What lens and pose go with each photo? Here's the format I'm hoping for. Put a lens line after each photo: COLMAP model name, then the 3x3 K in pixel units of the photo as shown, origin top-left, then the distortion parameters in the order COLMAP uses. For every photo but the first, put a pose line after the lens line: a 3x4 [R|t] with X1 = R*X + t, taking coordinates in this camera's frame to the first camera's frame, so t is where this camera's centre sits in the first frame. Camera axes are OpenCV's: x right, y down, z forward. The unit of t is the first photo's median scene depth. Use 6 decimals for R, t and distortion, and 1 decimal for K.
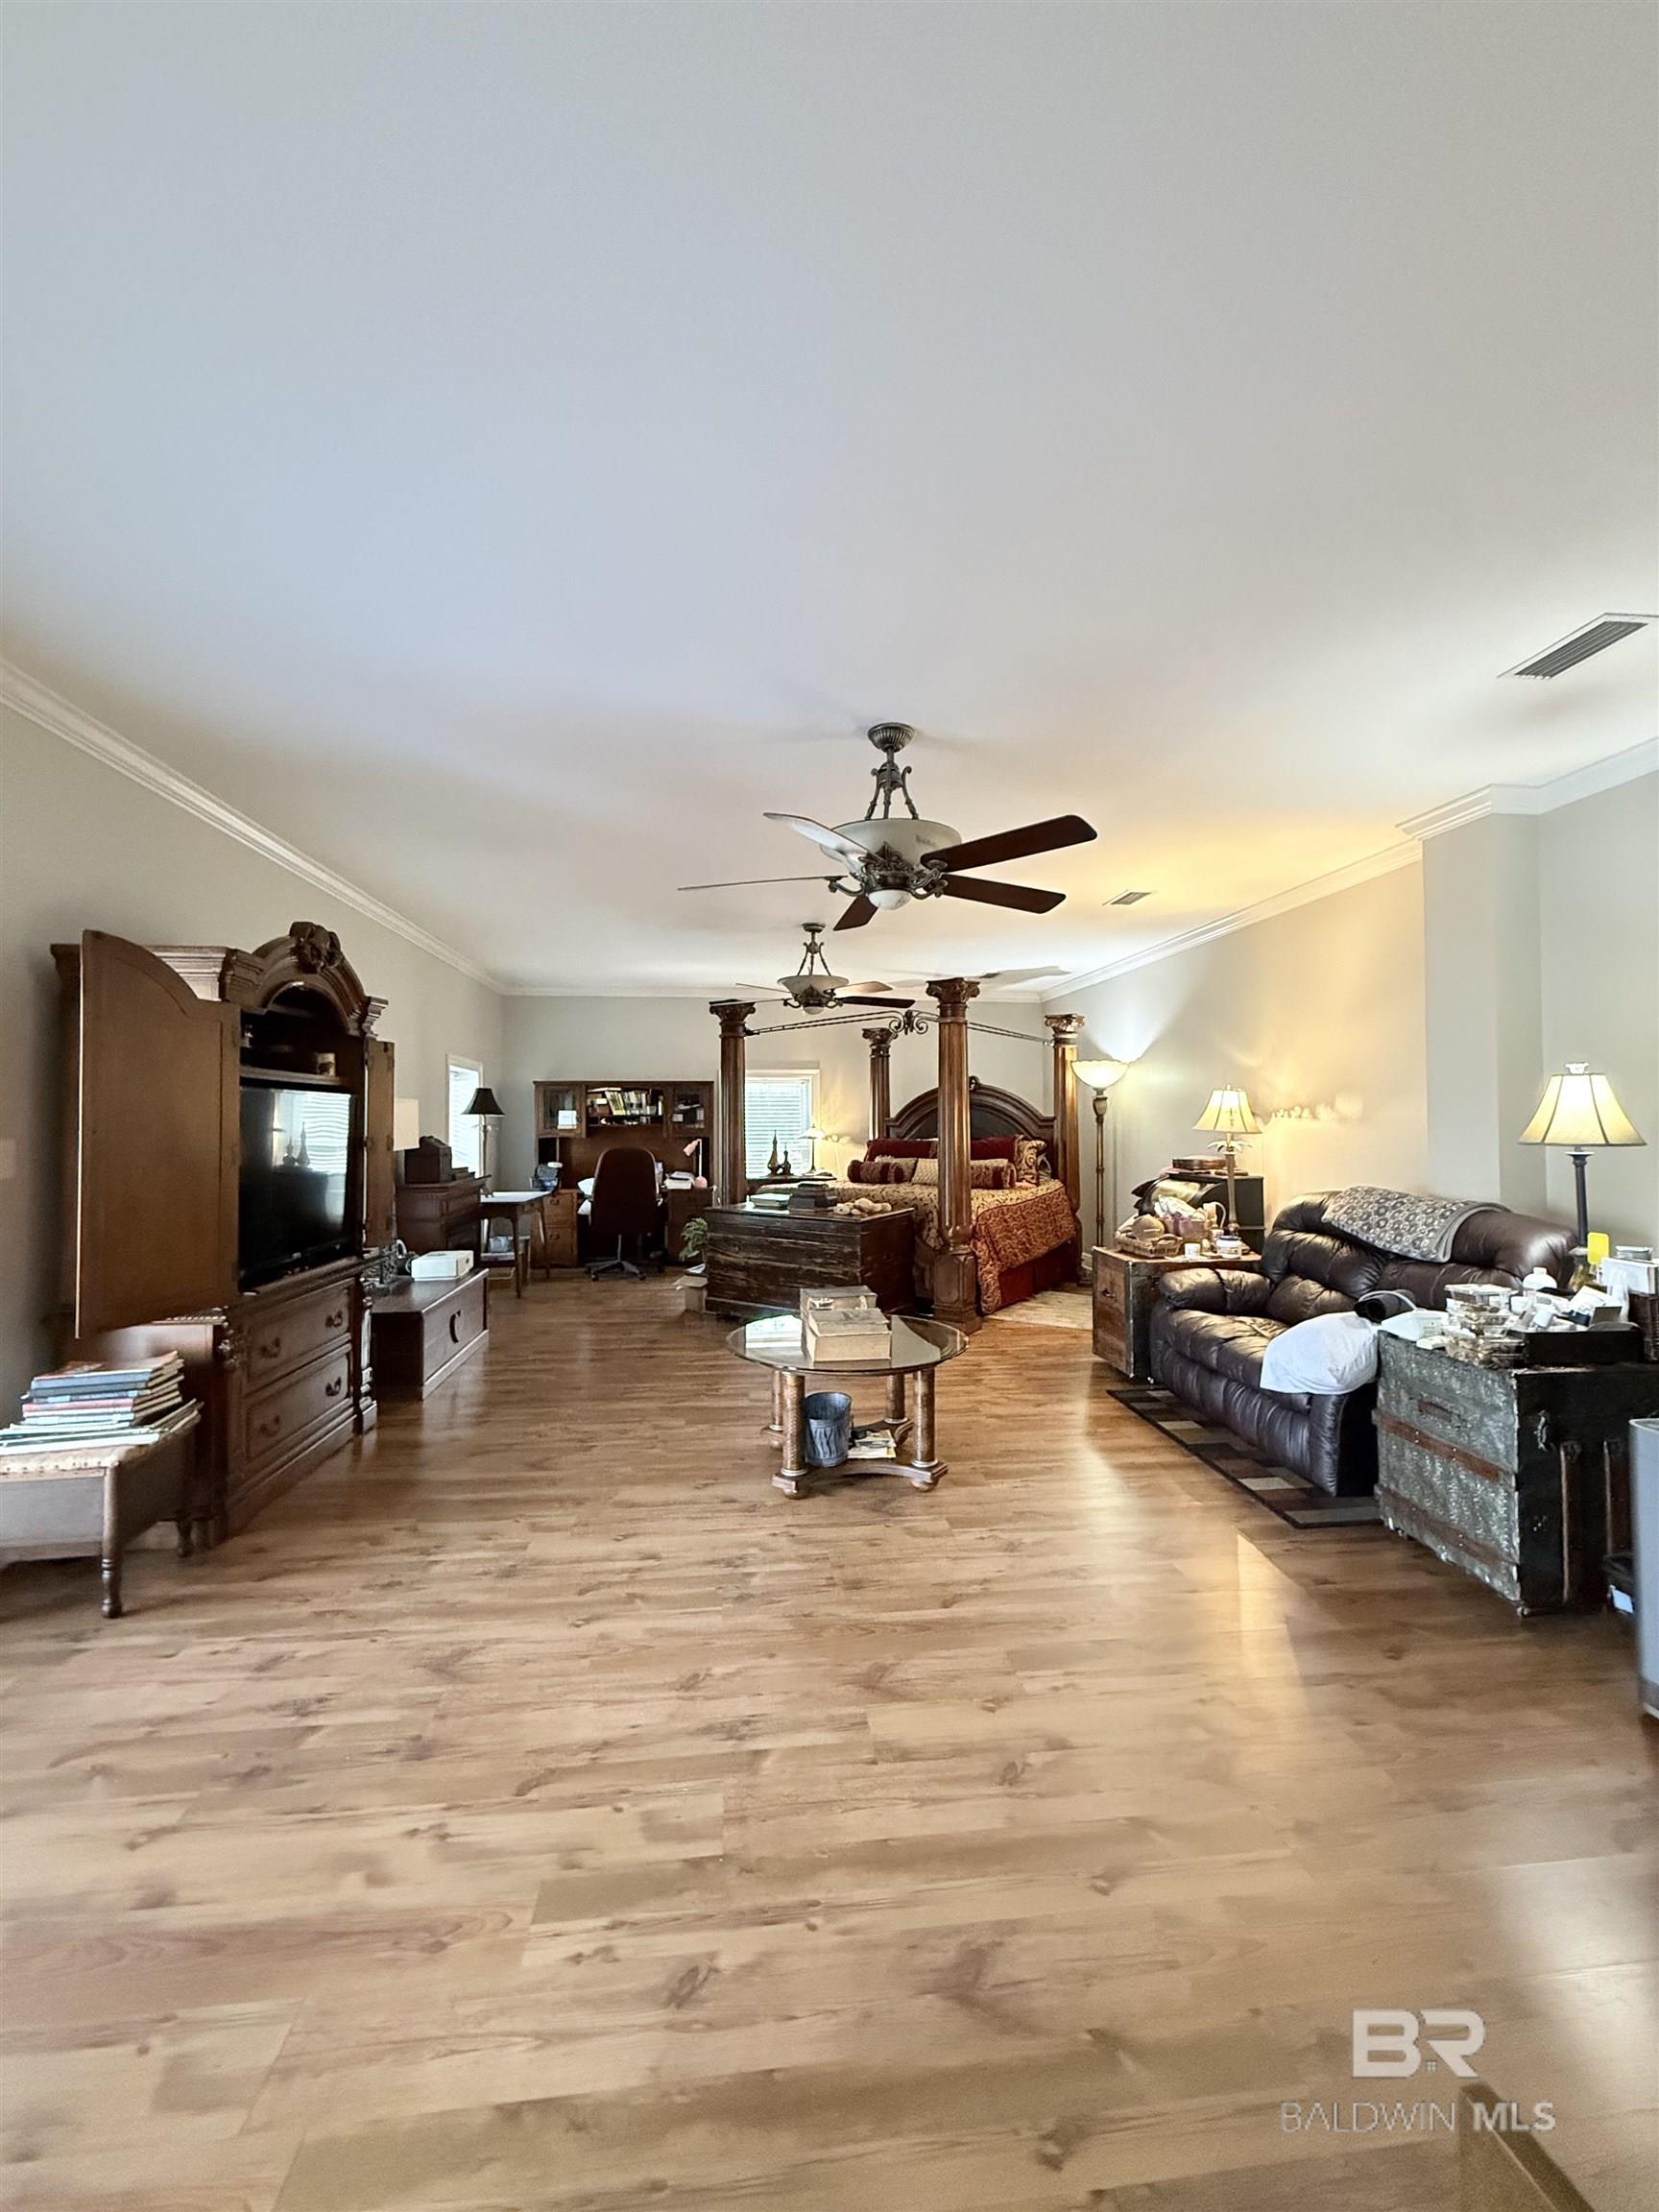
lens RADIAL K [[881.3, 0, 830.3], [0, 881.3, 1104.6], [0, 0, 1]] dist [-0.001564, 0.000722]
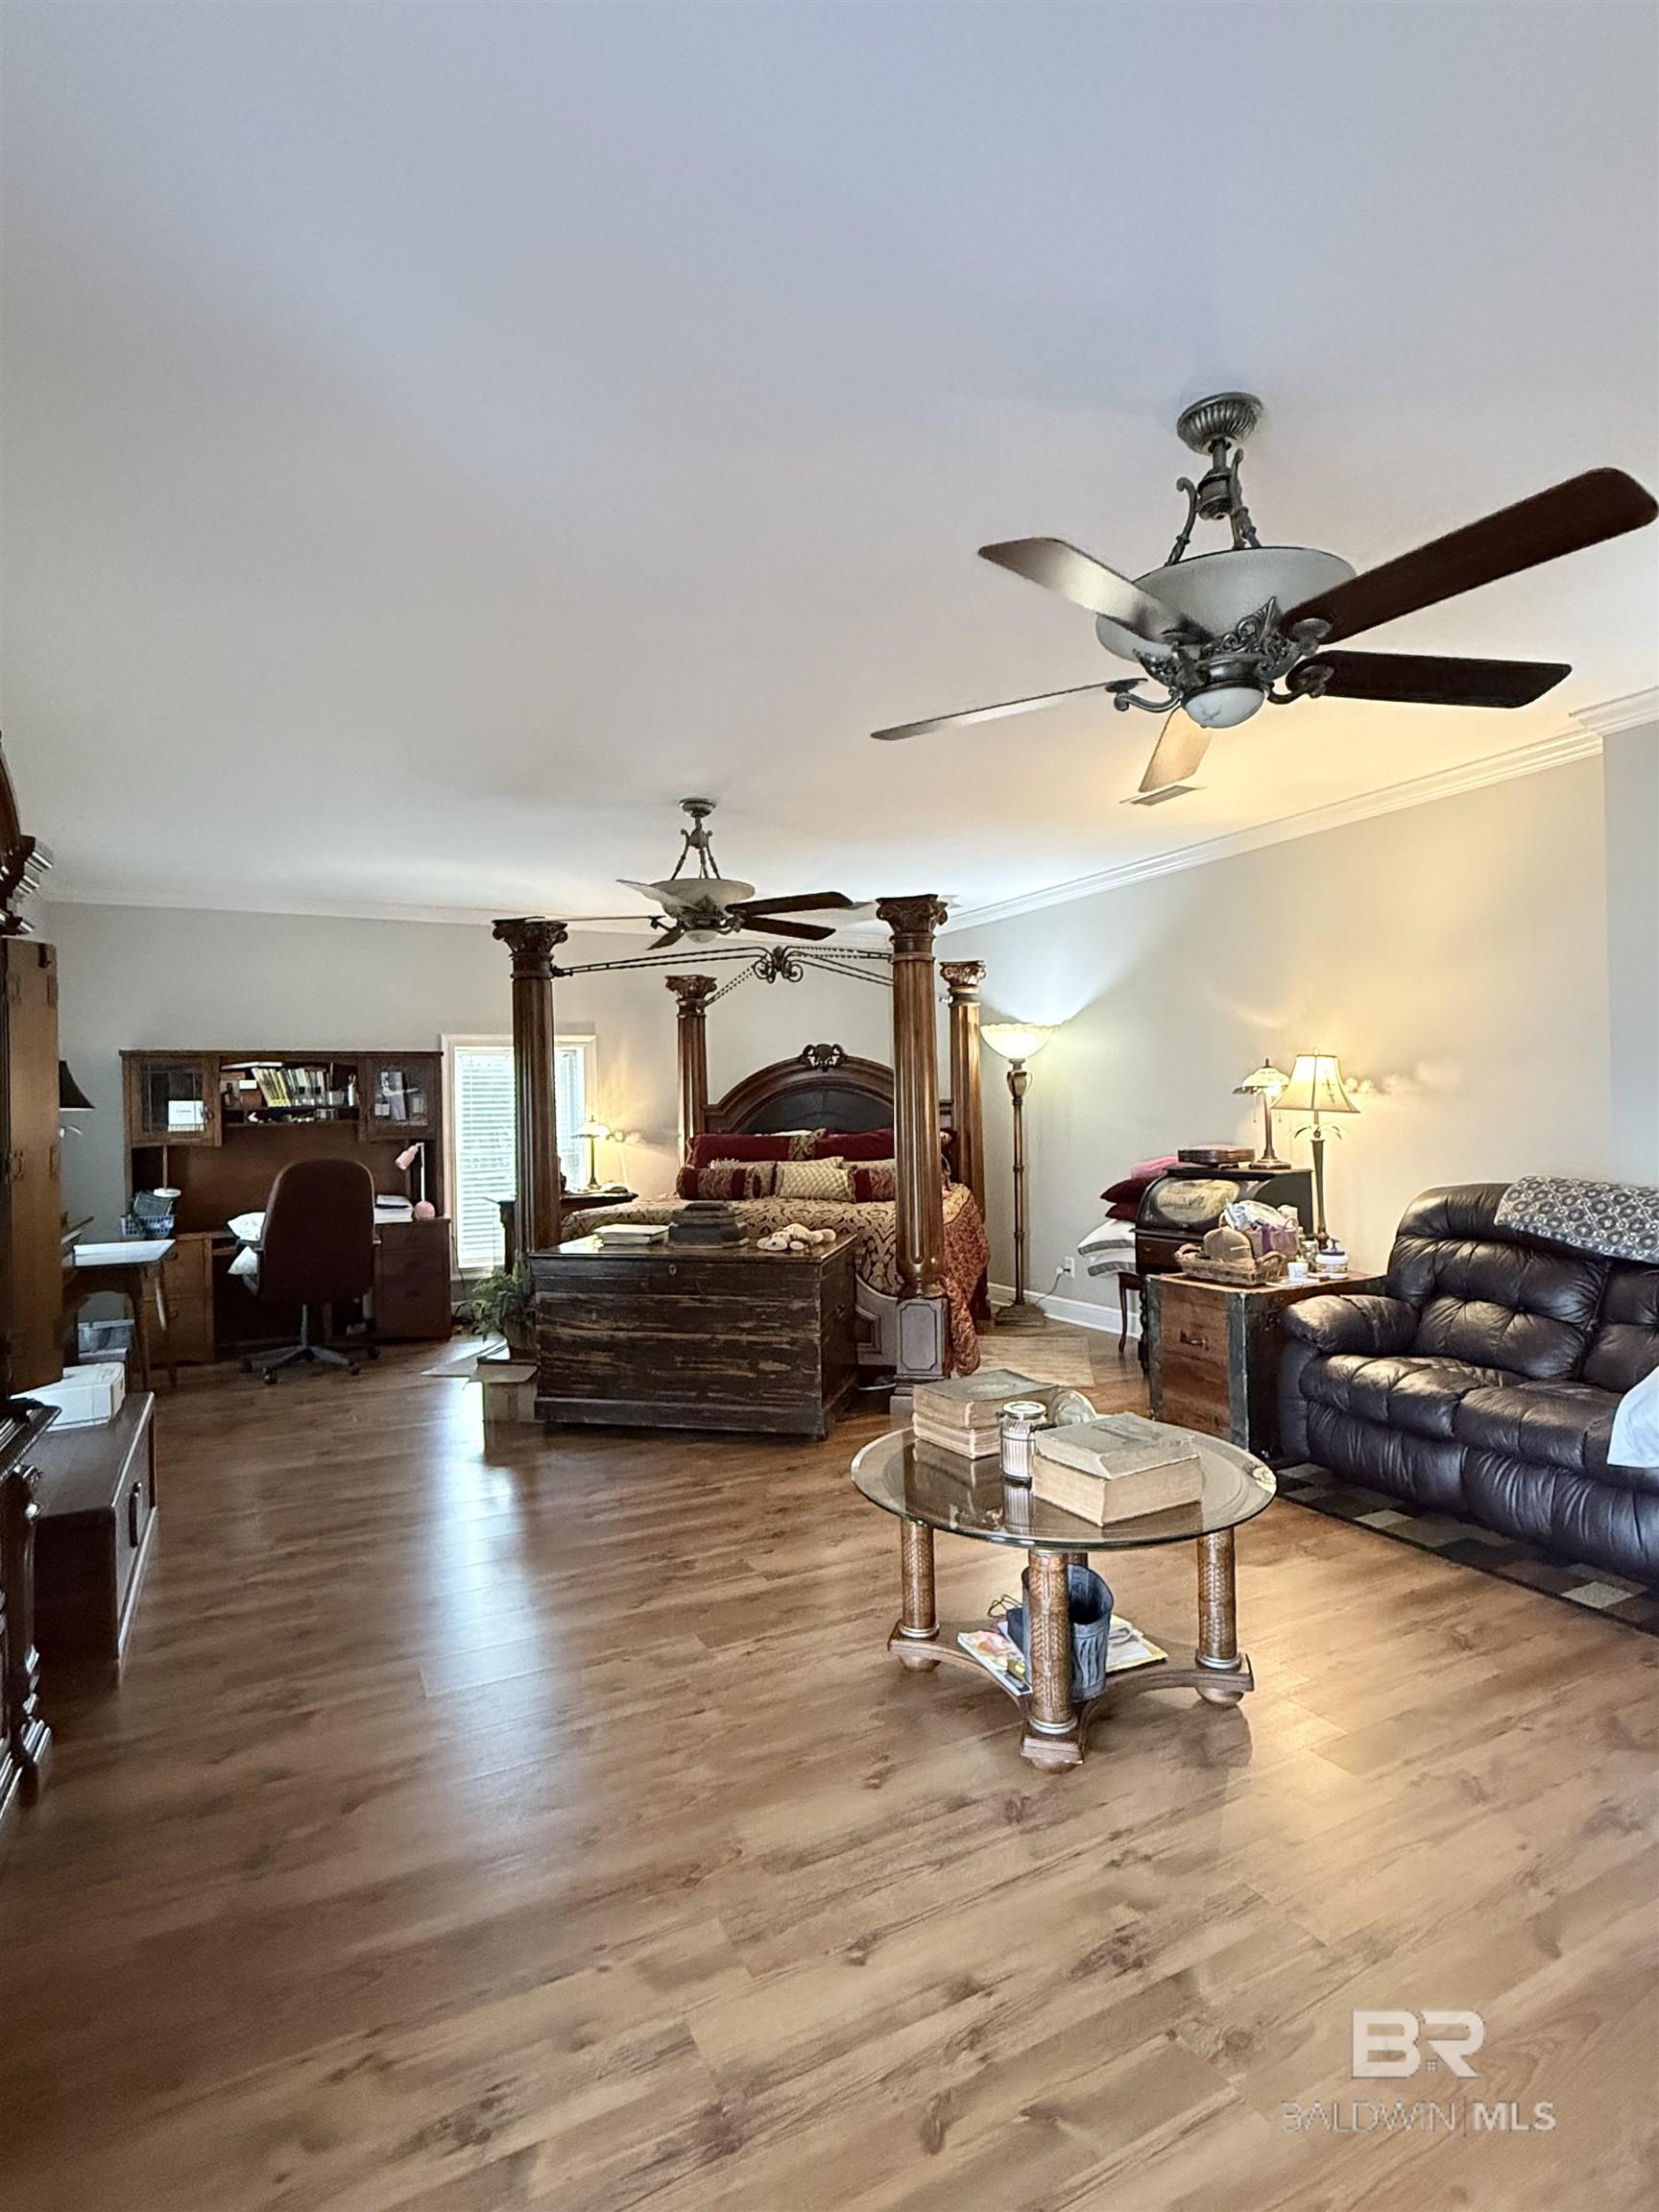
lens RADIAL K [[1108.1, 0, 831.7], [0, 1108.1, 1106.1], [0, 0, 1]] dist [-0.003241, 0.000419]
pose [[0.934724, -0.015526, 0.355035, -0.310377], [0.011244, 0.999837, 0.014121, 0.009424], [-0.355197, -0.009207, 0.934746, 0.293944]]
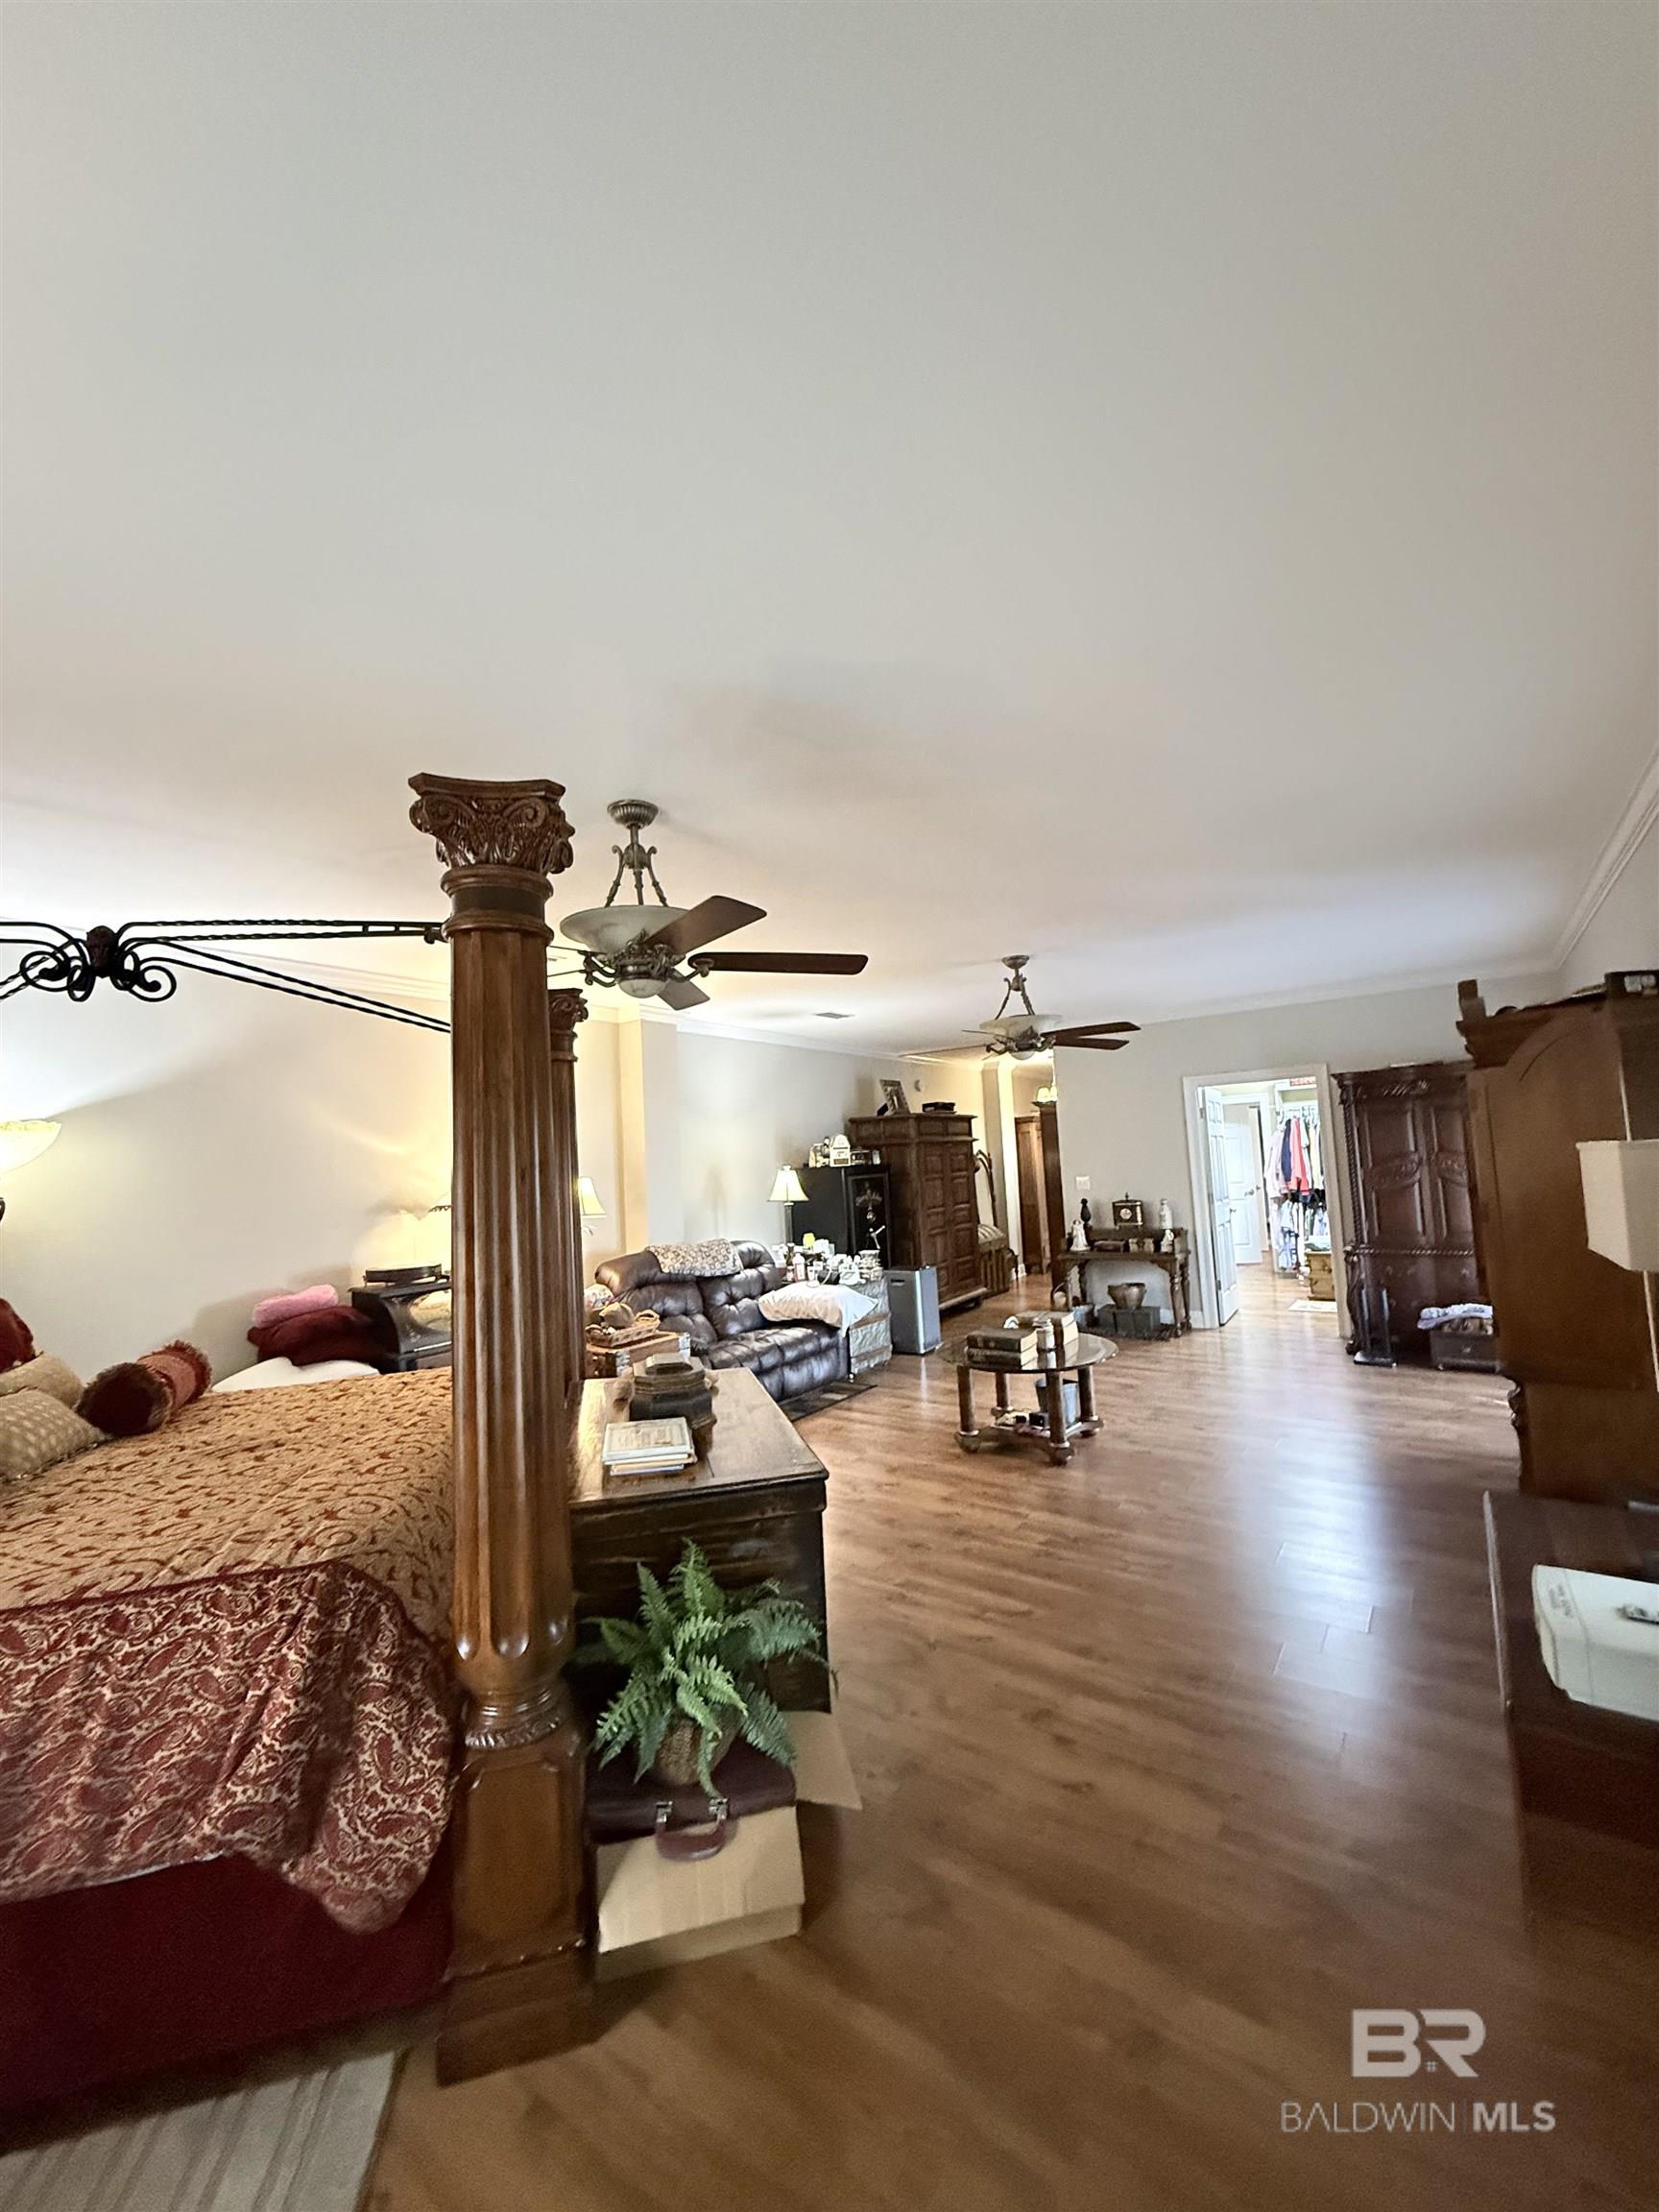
lens RADIAL K [[881.3, 0, 829.1], [0, 881.3, 1100.9], [0, 0, 1]] dist [-0.001564, 0.000722]
pose [[-0.737485, 0.087525, 0.669668, -0.568922], [0.038516, 0.995404, -0.087681, -0.003783], [-0.674264, -0.038870, -0.737467, 1.801372]]
